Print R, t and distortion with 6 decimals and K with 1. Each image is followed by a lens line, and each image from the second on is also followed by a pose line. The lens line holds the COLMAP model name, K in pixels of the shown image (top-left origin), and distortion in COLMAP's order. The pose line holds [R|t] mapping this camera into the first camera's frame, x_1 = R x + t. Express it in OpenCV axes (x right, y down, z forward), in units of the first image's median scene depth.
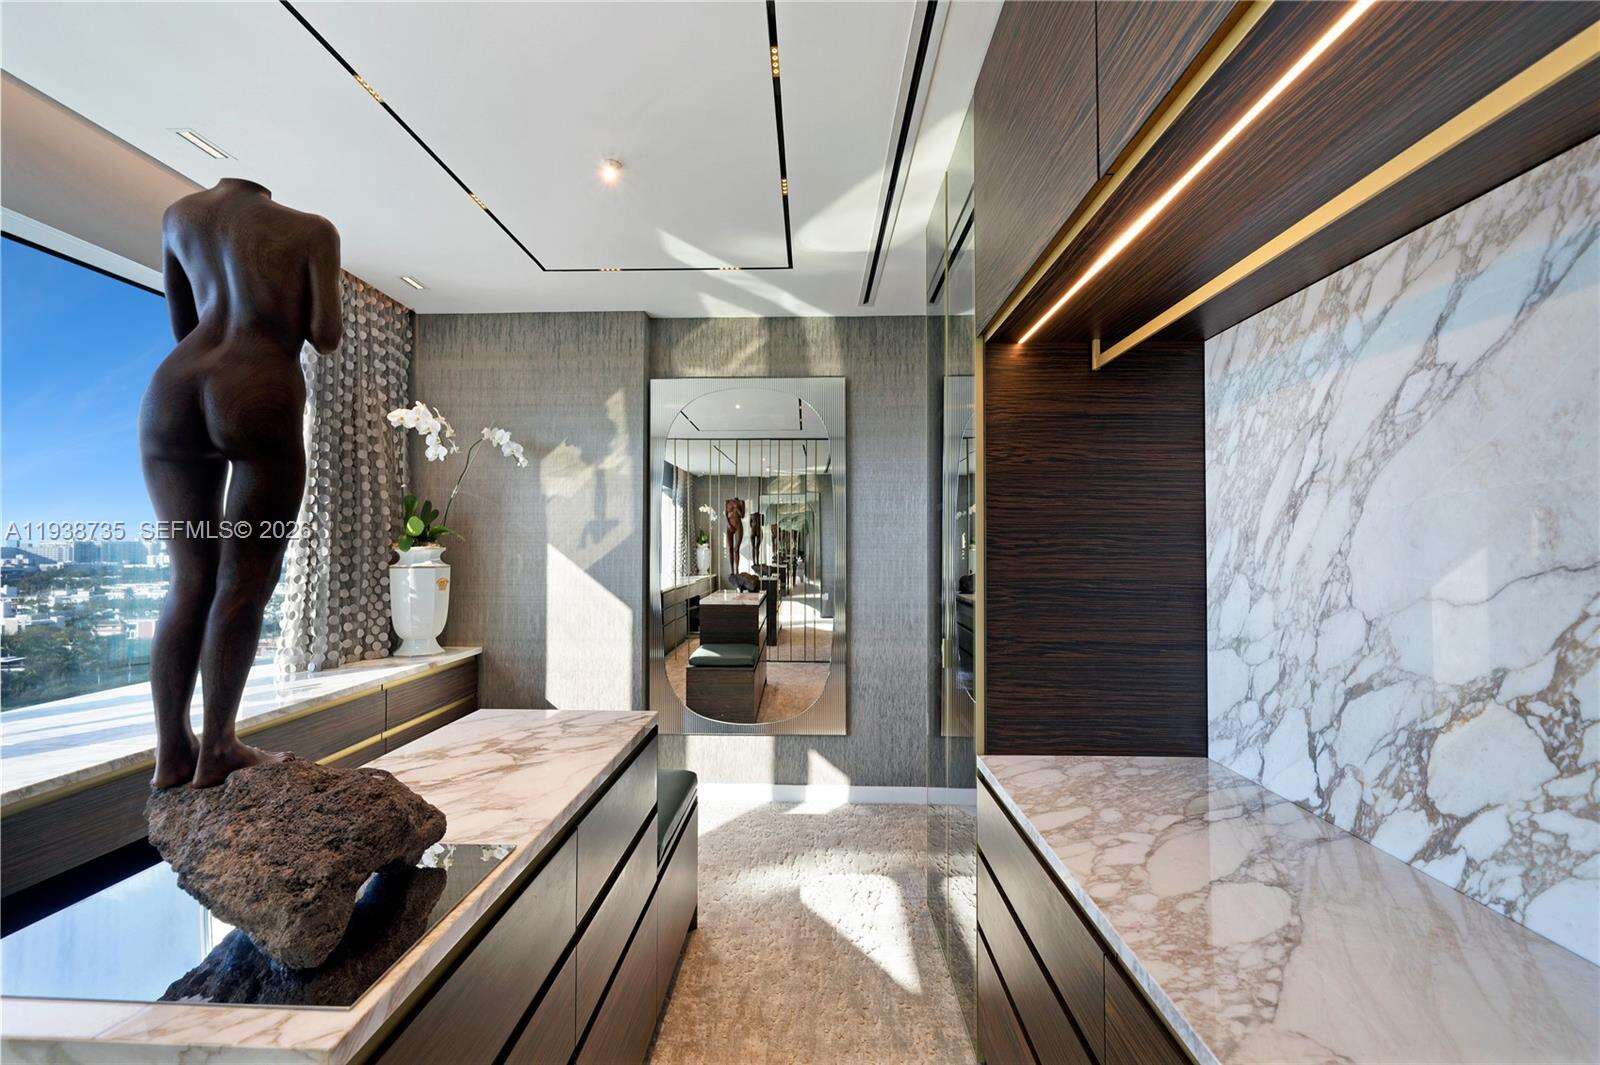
lens RADIAL K [[660.4, 0, 798.8], [0, 660.4, 532.6], [0, 0, 1]] dist [0.000280, 0.000077]
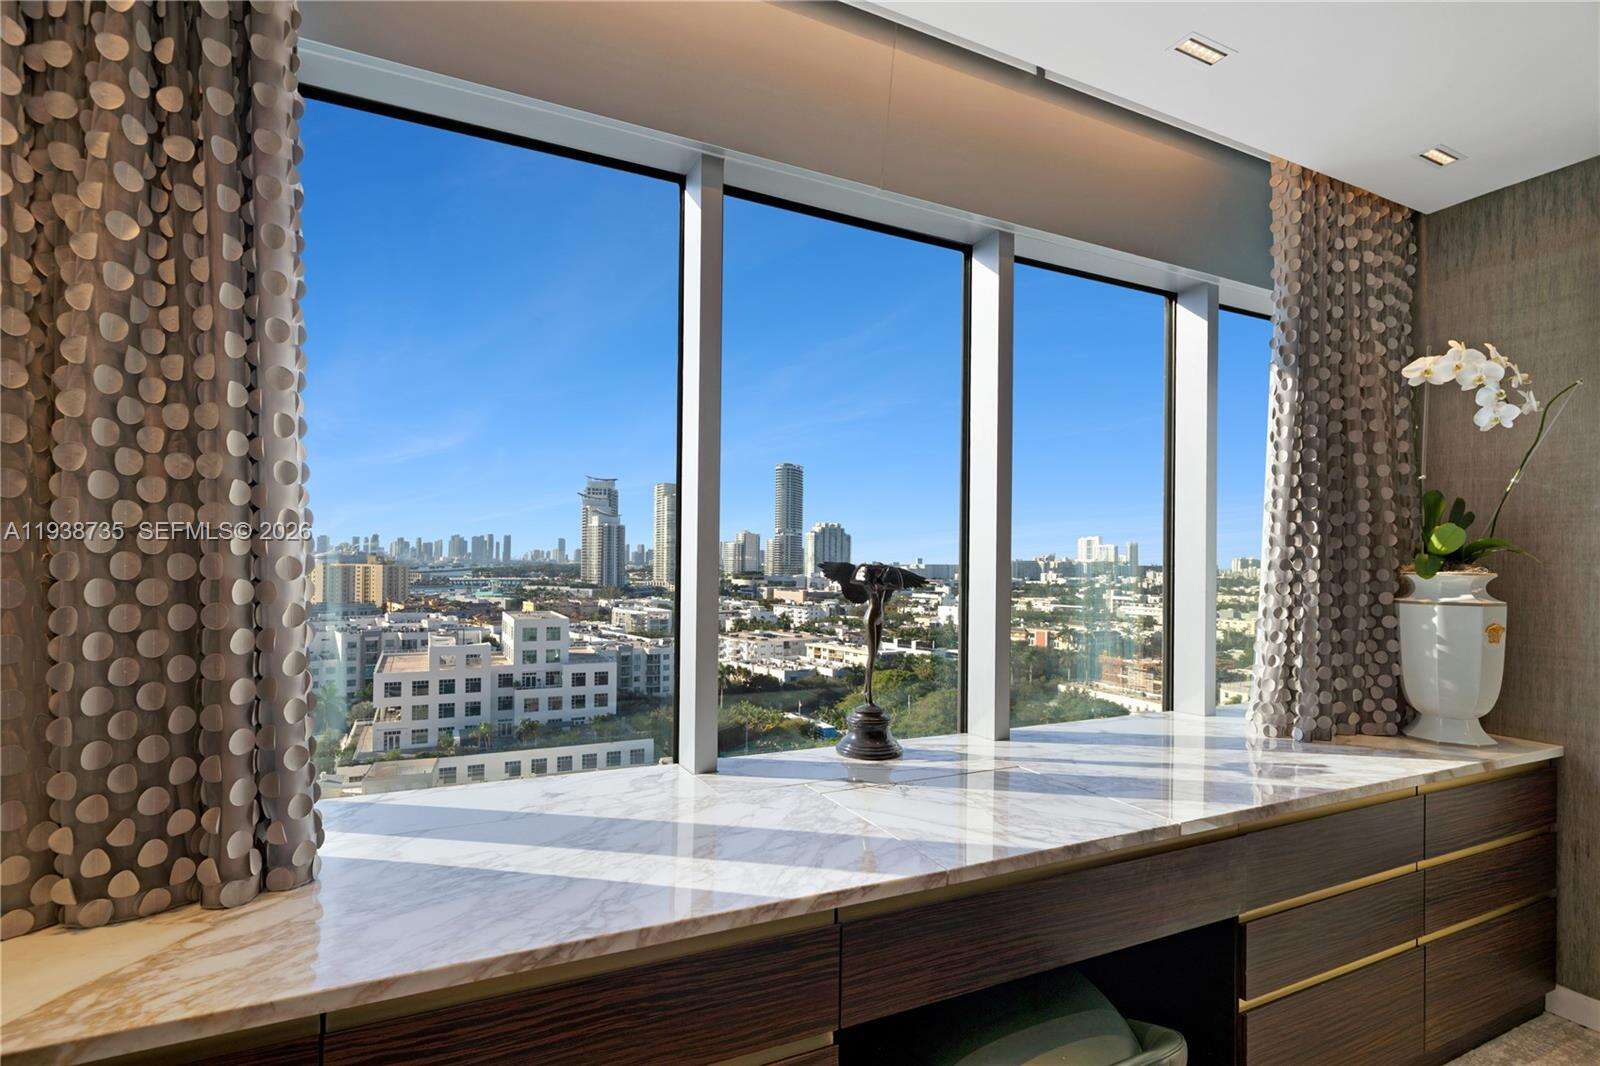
lens RADIAL K [[772.8, 0, 777.4], [0, 772.8, 559.8], [0, 0, 1]] dist [-0.003801, -0.000452]
pose [[0.447252, 0.002602, -0.894404, -0.211304], [0.006499, 0.999960, 0.006159, 0.001815], [0.894384, -0.008567, 0.447217, 0.097072]]
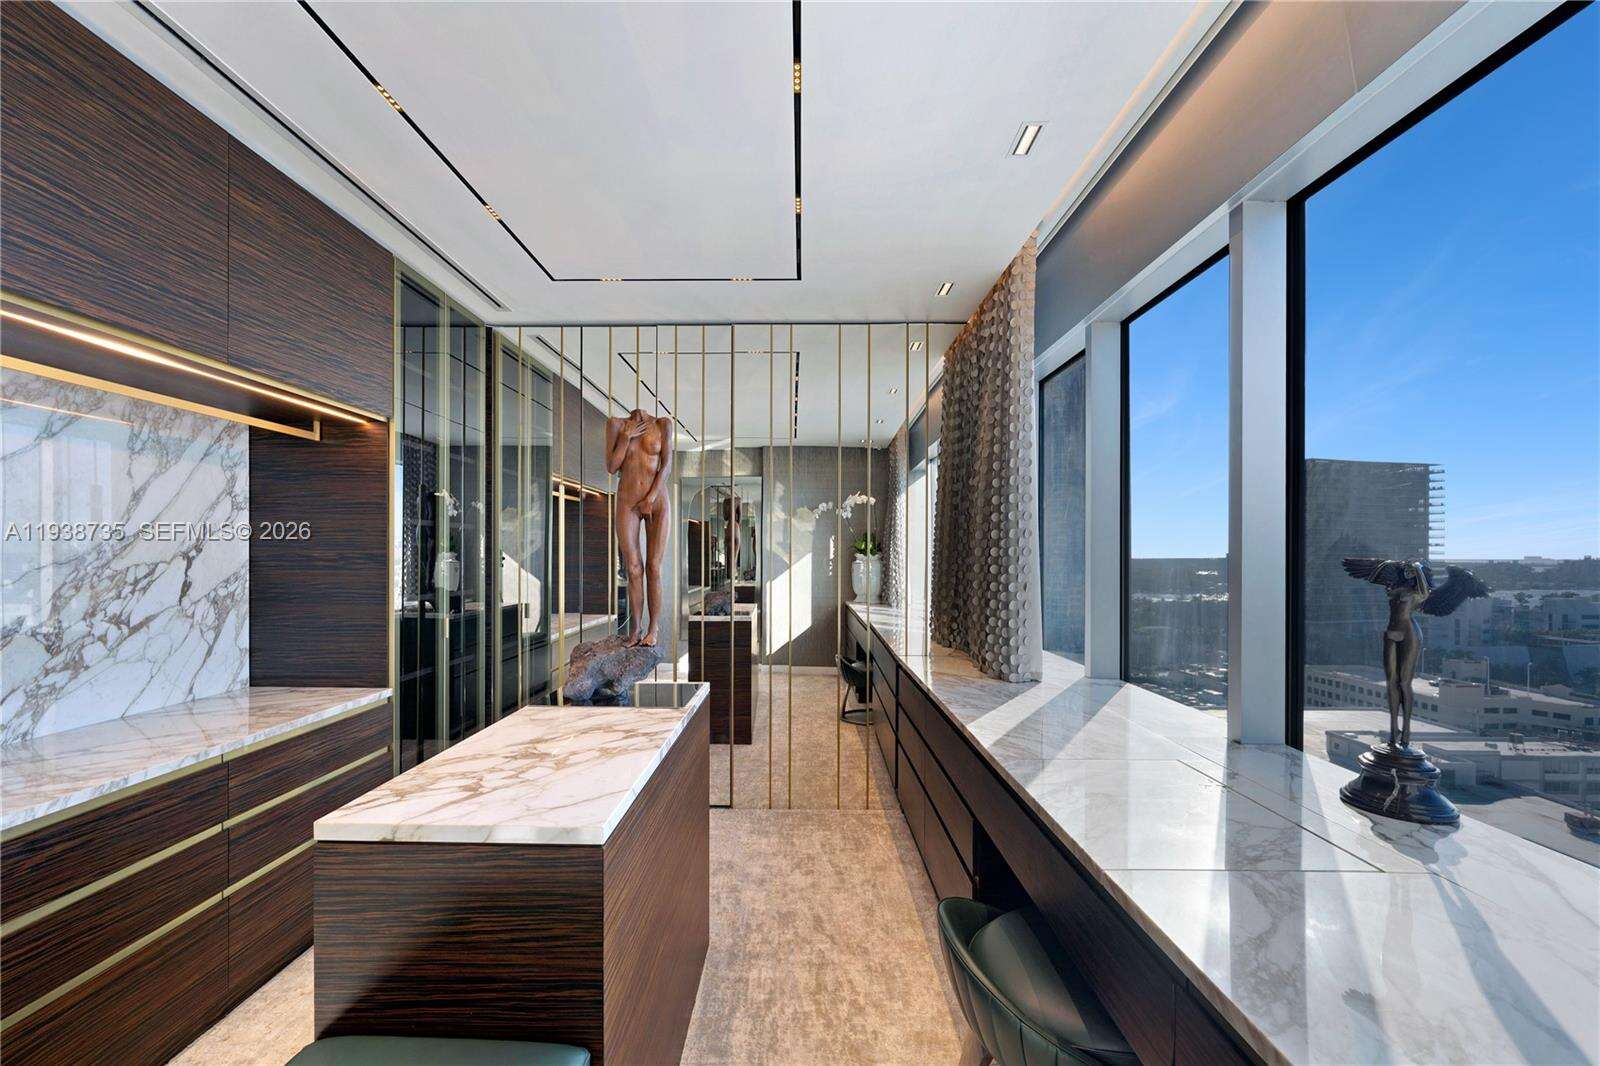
lens RADIAL K [[646.5, 0, 792.4], [0, 646.5, 545.8], [0, 0, 1]] dist [-0.001068, -0.000142]
pose [[-0.999933, -0.000329, -0.011537, -0.393855], [-0.000046, 0.999699, -0.024522, 0.014841], [0.011541, -0.024519, -0.999633, 0.972798]]
